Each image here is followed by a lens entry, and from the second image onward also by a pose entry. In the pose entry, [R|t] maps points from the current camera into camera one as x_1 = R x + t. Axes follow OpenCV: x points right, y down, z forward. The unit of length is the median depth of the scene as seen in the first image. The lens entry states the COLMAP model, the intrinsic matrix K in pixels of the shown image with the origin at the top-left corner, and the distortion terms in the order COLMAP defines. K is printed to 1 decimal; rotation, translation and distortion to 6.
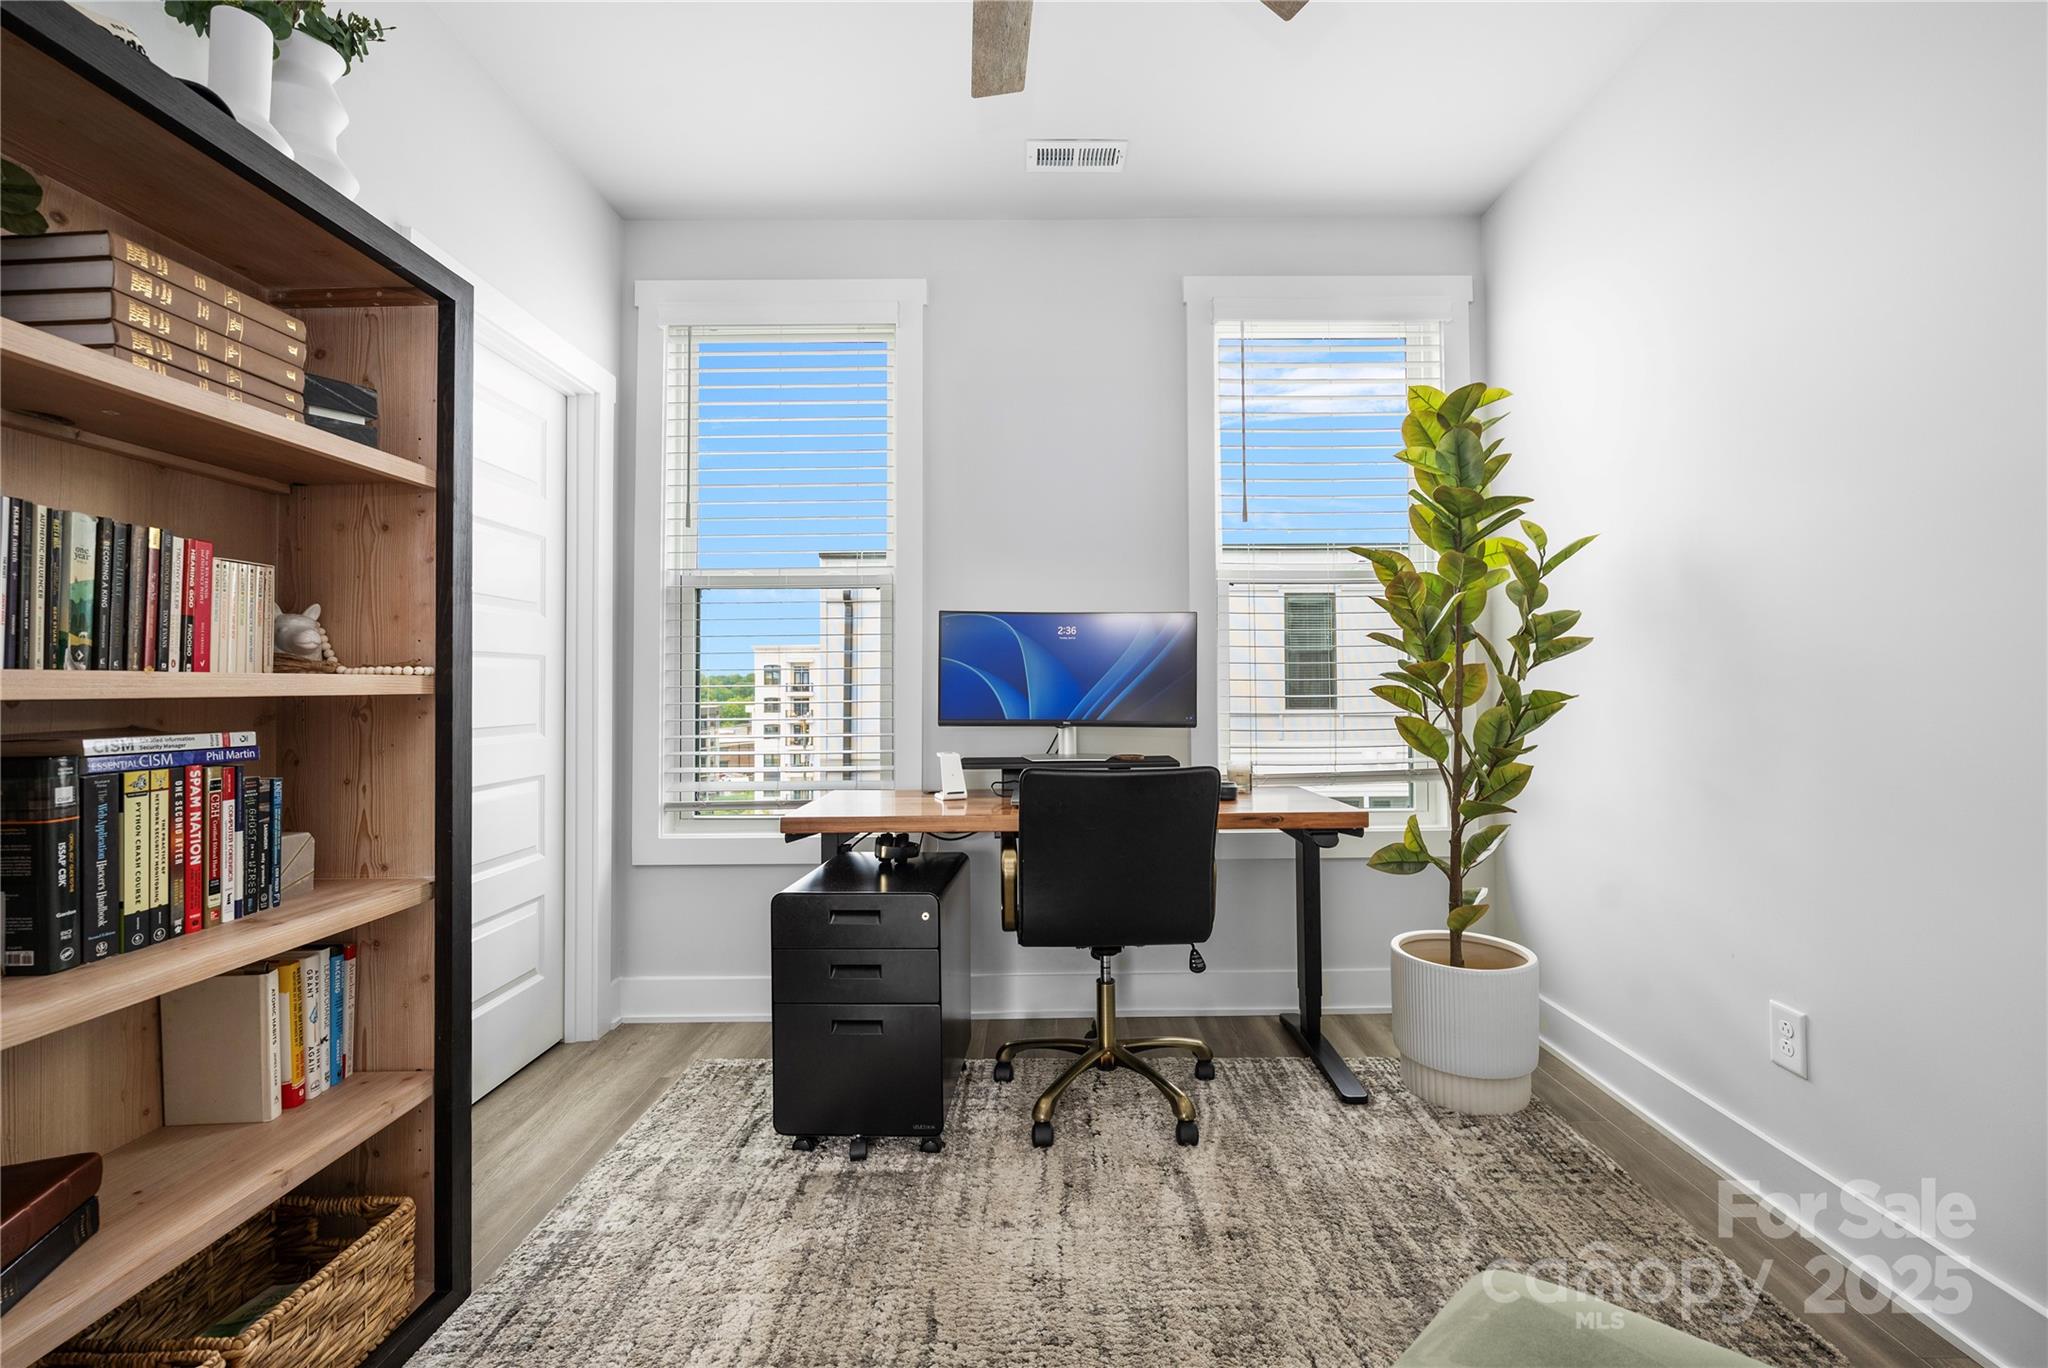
lens RADIAL K [[838.4, 0, 1031.3], [0, 838.4, 667.5], [0, 0, 1]] dist [-0.003980, 0.000309]
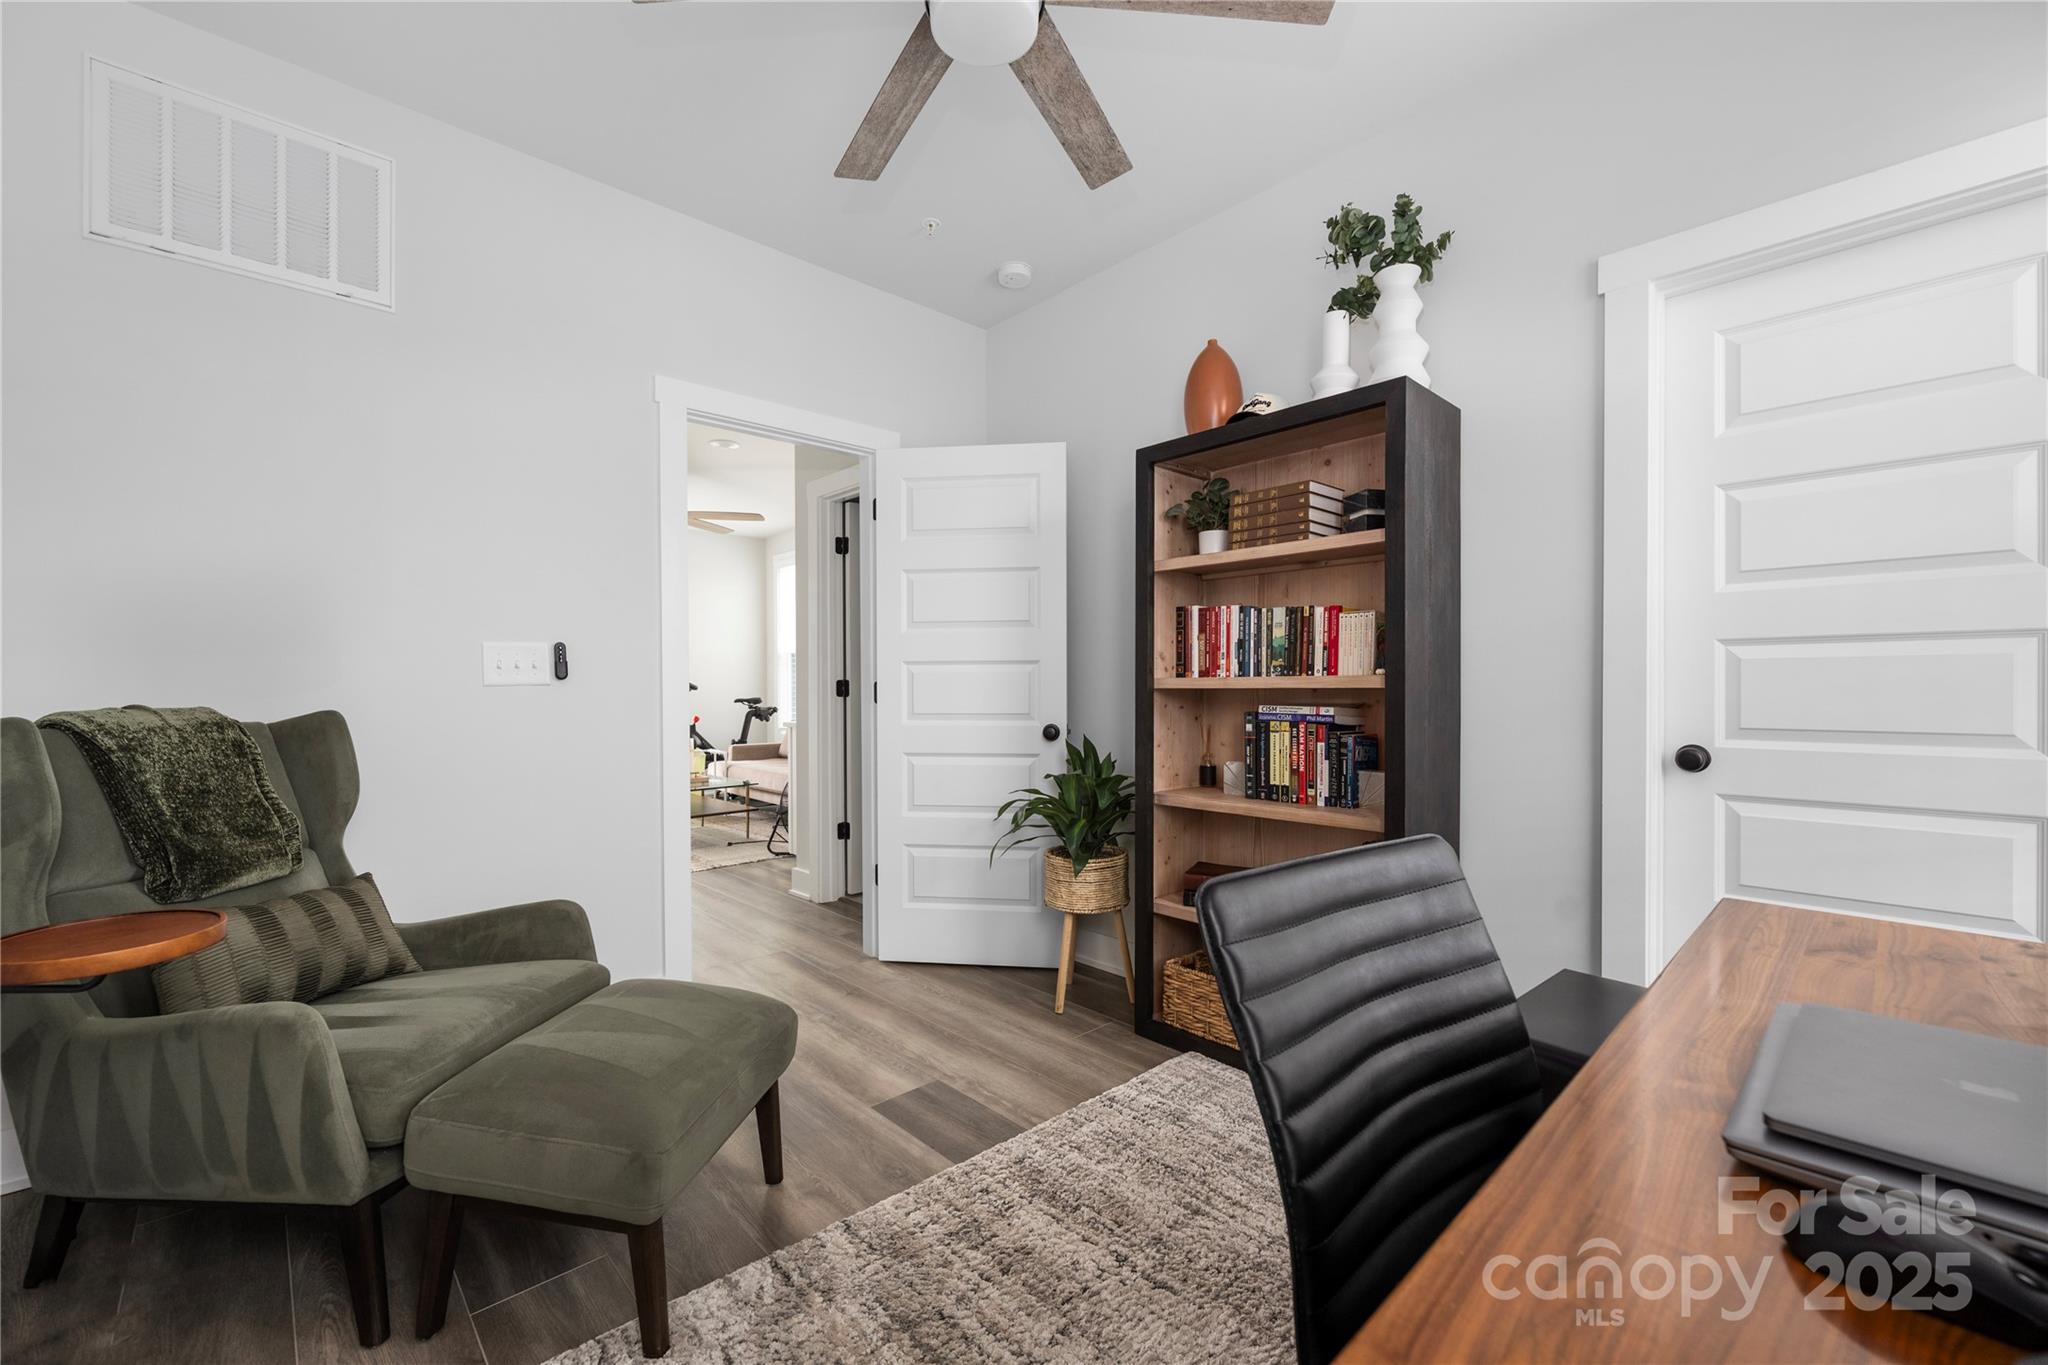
lens RADIAL K [[838.4, 0, 1027.5], [0, 838.4, 696.5], [0, 0, 1]] dist [-0.003980, 0.000309]
pose [[-0.726993, 0.013300, -0.686516, 0.879490], [0.022607, 0.999734, -0.004572, 0.051172], [0.686273, -0.018844, -0.727100, 2.046702]]
